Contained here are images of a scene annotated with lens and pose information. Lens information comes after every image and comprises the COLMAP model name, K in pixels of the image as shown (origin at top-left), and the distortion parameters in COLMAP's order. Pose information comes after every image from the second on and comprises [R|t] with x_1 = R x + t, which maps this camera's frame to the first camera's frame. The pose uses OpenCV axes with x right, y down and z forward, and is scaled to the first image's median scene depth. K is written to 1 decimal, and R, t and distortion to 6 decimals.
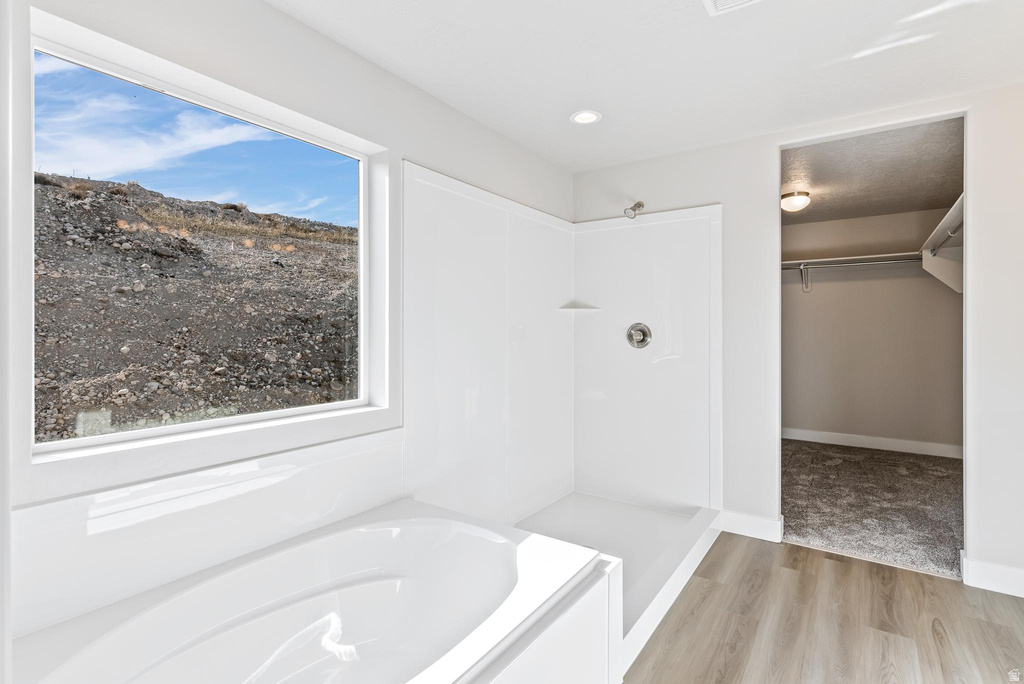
lens RADIAL K [[487.9, 0, 510.5], [0, 487.9, 337.4], [0, 0, 1]] dist [-0.000401, 0.001686]
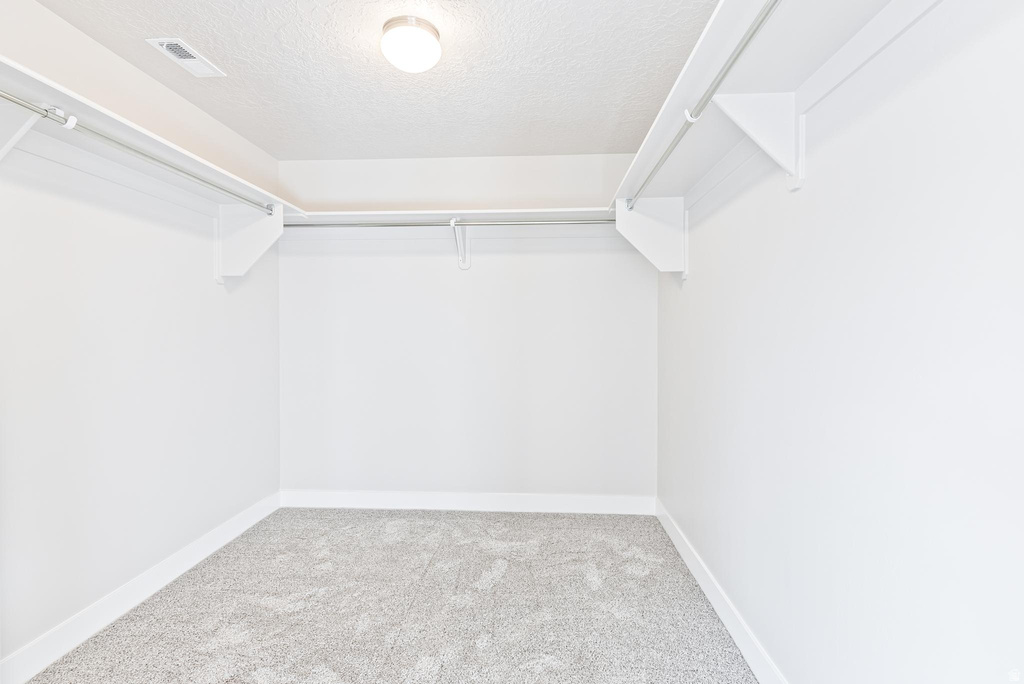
lens RADIAL K [[487.9, 0, 512.1], [0, 487.9, 339.7], [0, 0, 1]] dist [-0.000401, 0.001686]
pose [[0.844640, -0.002184, 0.535330, 0.396768], [0.001512, 0.999997, 0.001694, -0.004840], [-0.535332, -0.000621, 0.844642, 0.539482]]
